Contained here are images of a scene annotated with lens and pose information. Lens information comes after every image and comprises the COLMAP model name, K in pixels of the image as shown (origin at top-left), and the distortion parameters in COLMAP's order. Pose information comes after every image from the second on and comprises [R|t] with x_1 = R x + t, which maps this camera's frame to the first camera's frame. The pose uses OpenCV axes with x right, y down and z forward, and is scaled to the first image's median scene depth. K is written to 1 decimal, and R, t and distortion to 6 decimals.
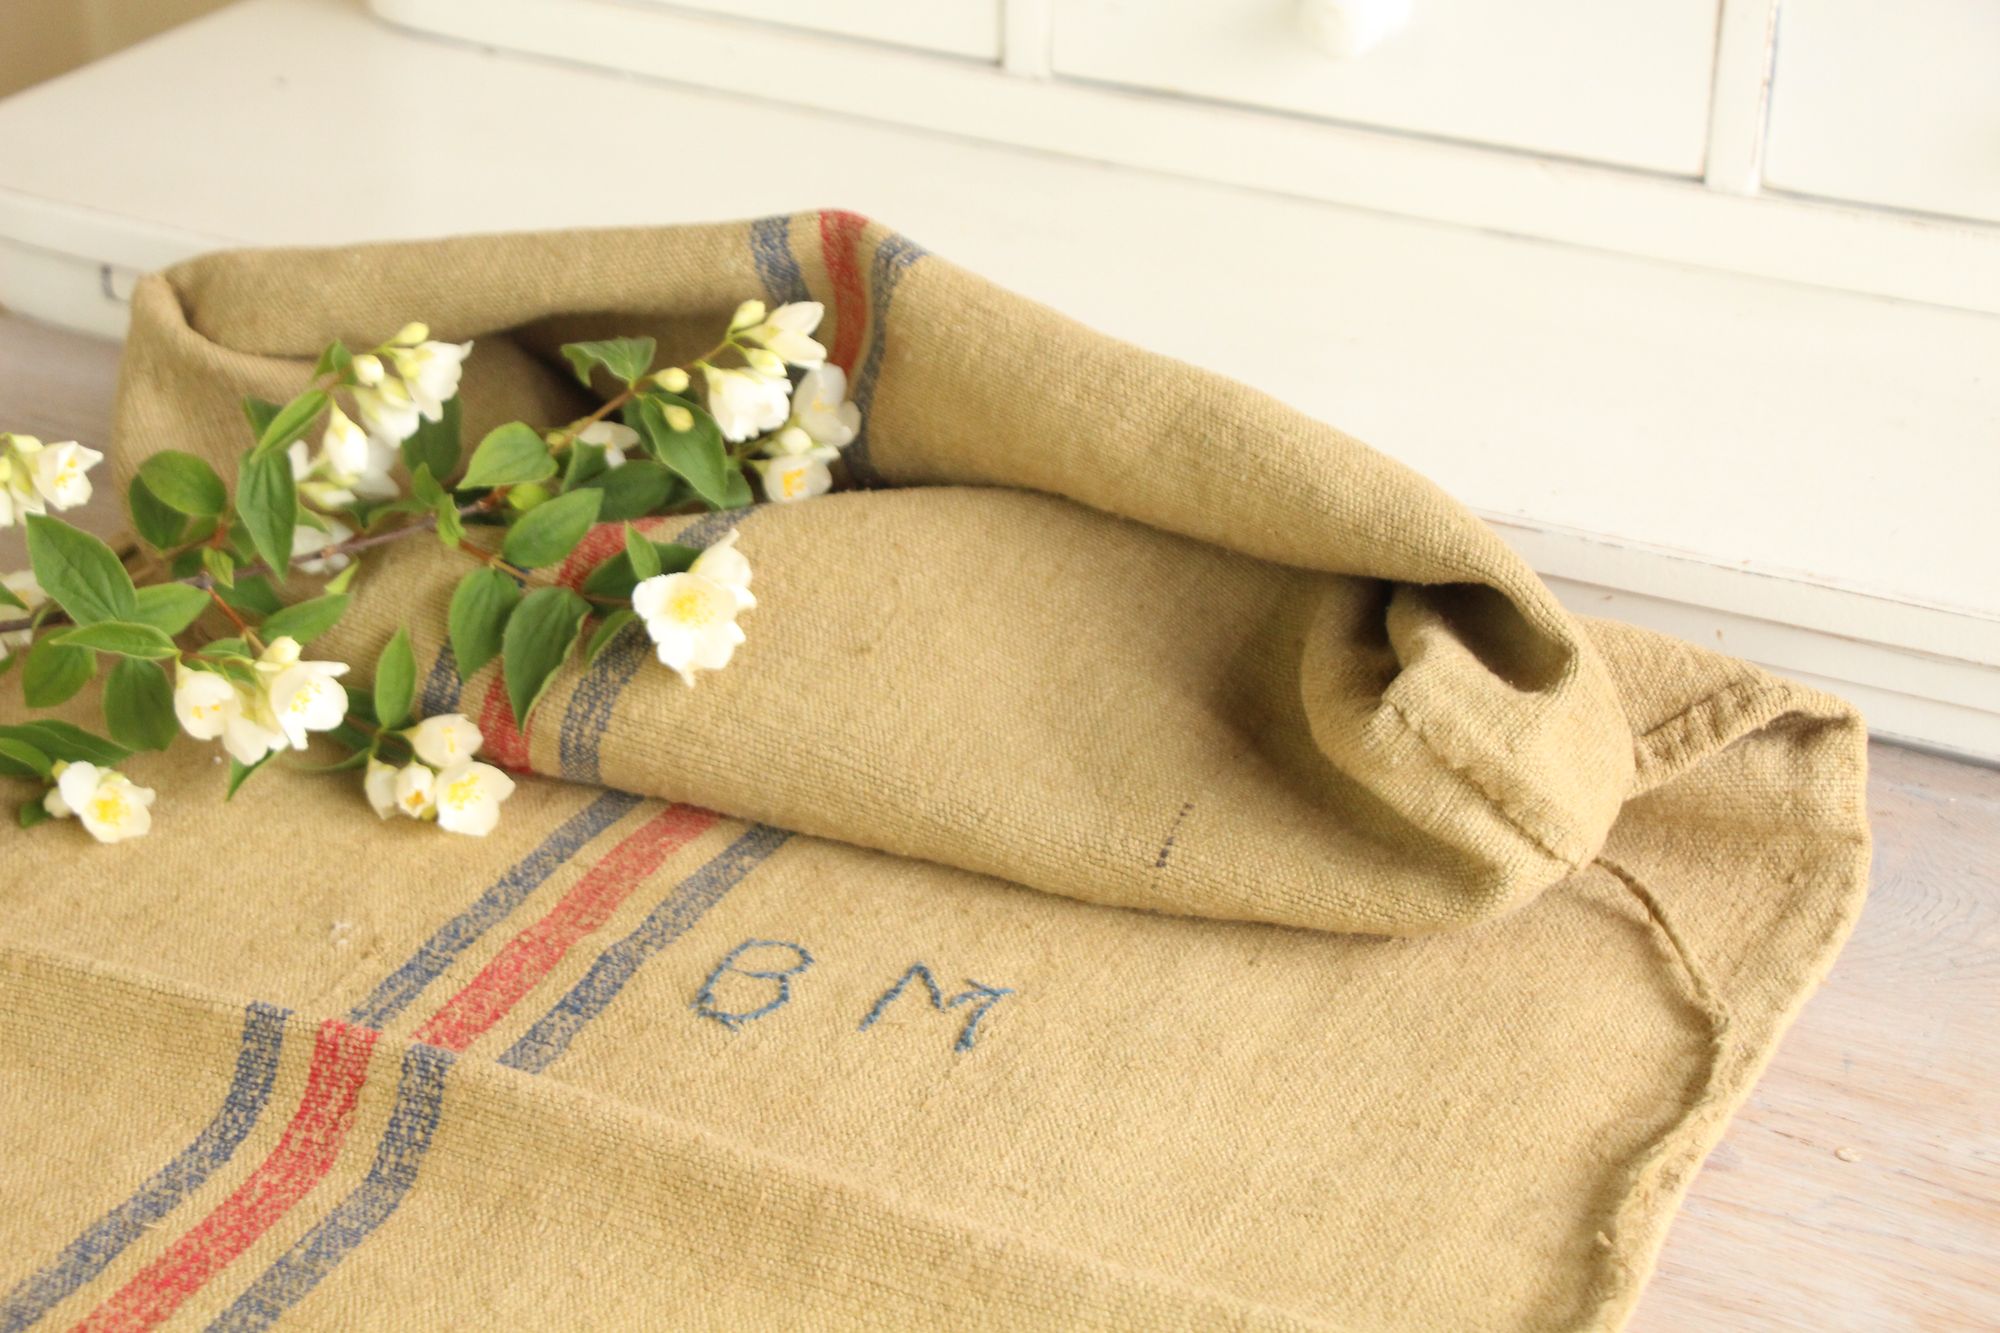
lens RADIAL K [[4070.6, 0, 979.9], [0, 4070.6, 718.2], [0, 0, 1]] dist [0.104047, 0.000000]
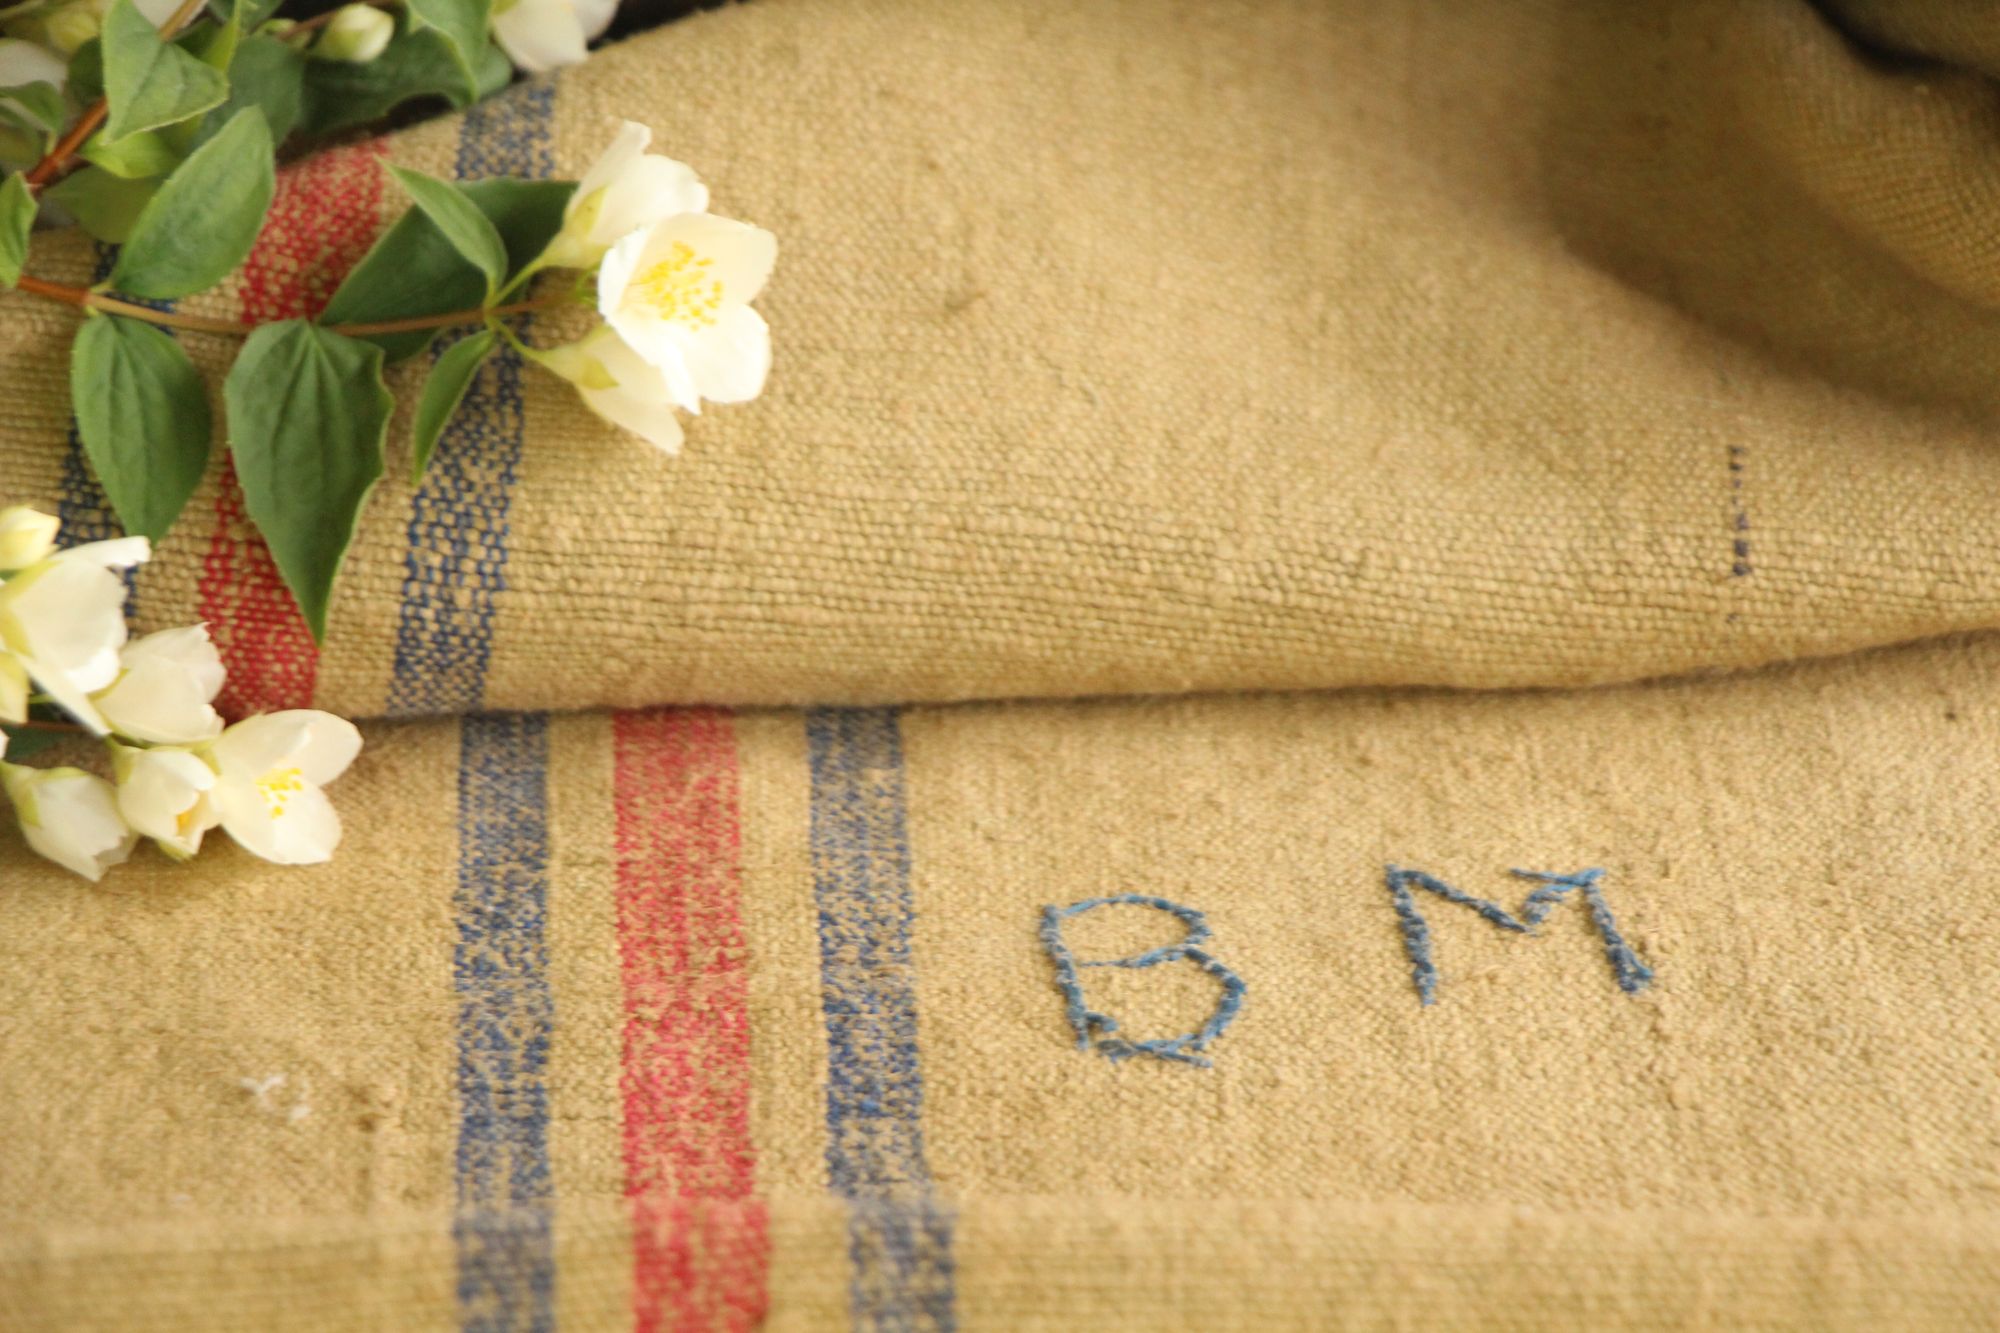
lens RADIAL K [[9544.0, 0, 985.4], [0, 9544.0, 808.4], [0, 0, 1]] dist [0.966525, 0.000000]
pose [[0.884776, -0.229515, 0.405579, -0.514693], [0.223022, 0.972715, 0.063928, -0.031601], [-0.409186, 0.033891, 0.911822, -0.042931]]
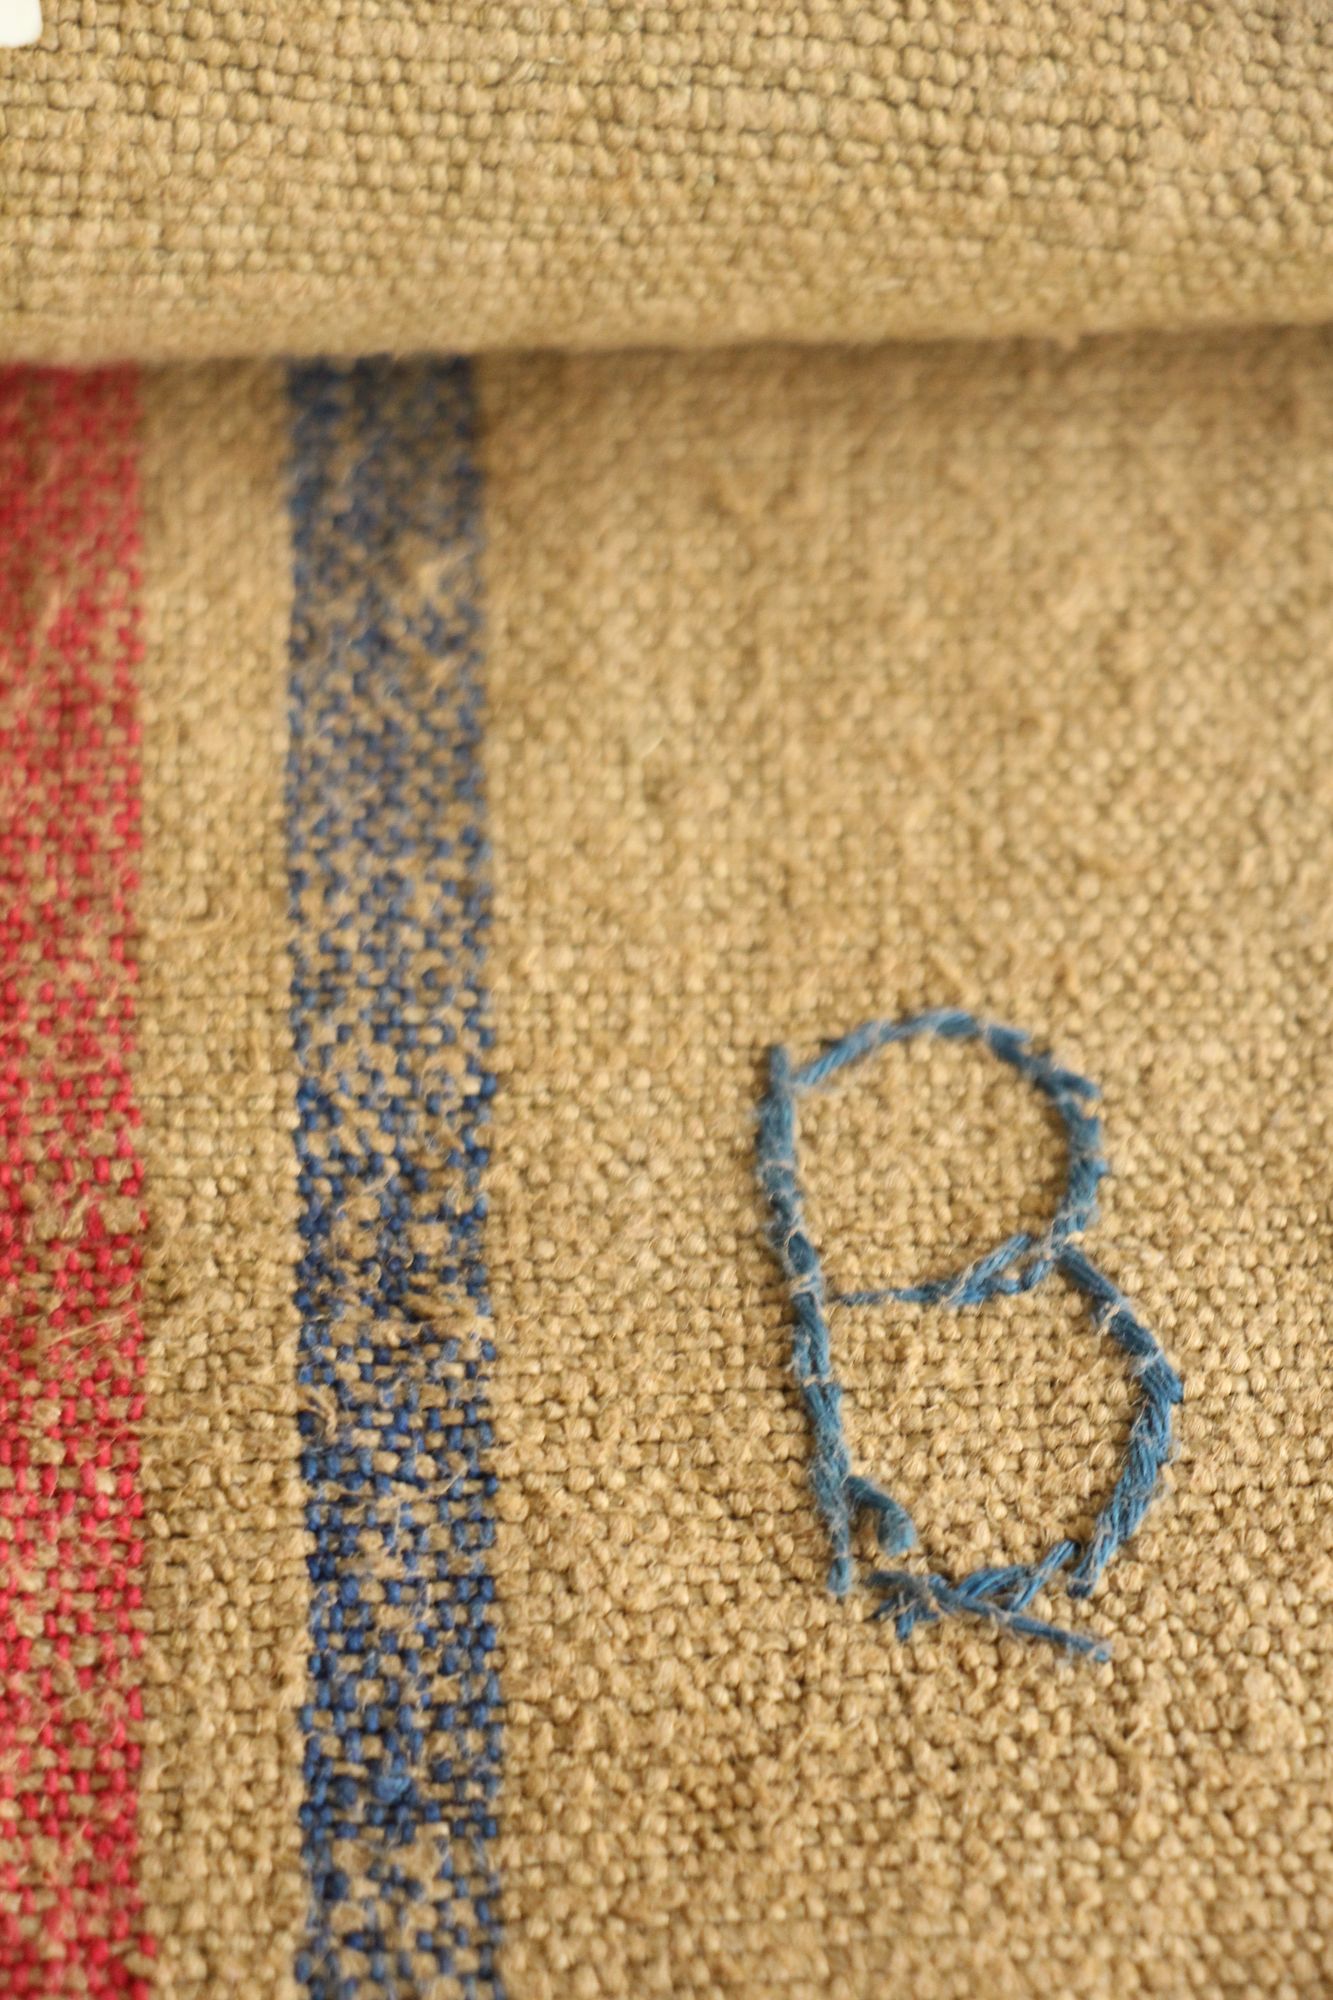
lens RADIAL K [[8324.5, 0, 605.8], [0, 8324.5, 1131.6], [0, 0, 1]] dist [0.164407, 0.000000]
pose [[0.890614, -0.396027, 0.223536, -0.171180], [0.205524, 0.789005, 0.578991, -0.220216], [-0.405667, -0.469716, 0.784093, 0.609173]]
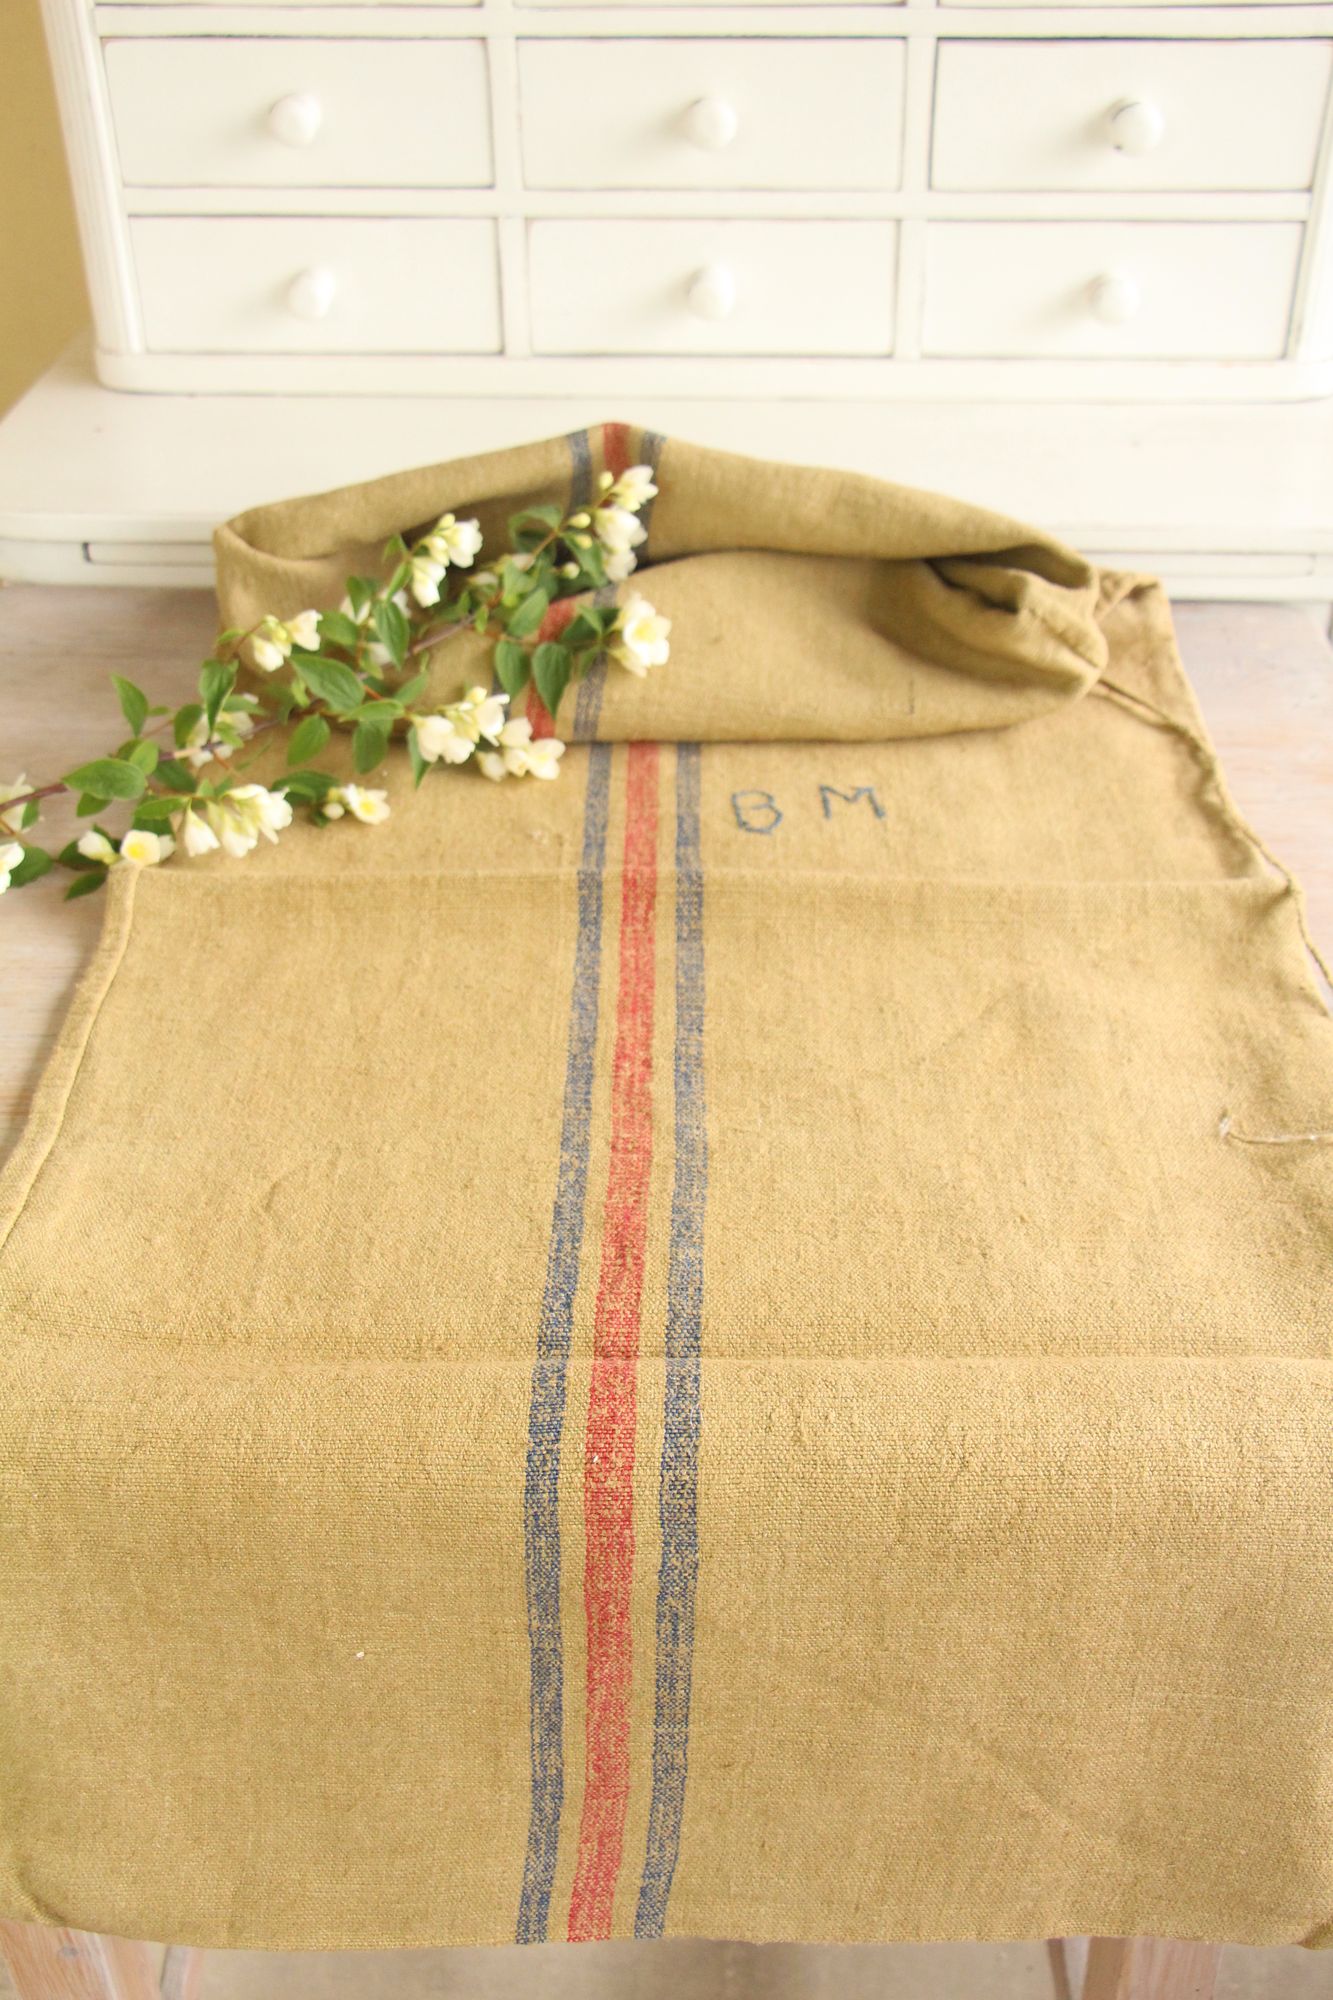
lens RADIAL K [[2142.3, 0, 665.0], [0, 2142.3, 1034.4], [0, 0, 1]] dist [-0.076894, 0.000000]
pose [[0.907057, -0.255724, 0.334443, -0.448419], [0.205950, 0.962369, 0.177285, -0.022545], [-0.367194, -0.091929, 0.925590, 0.053448]]
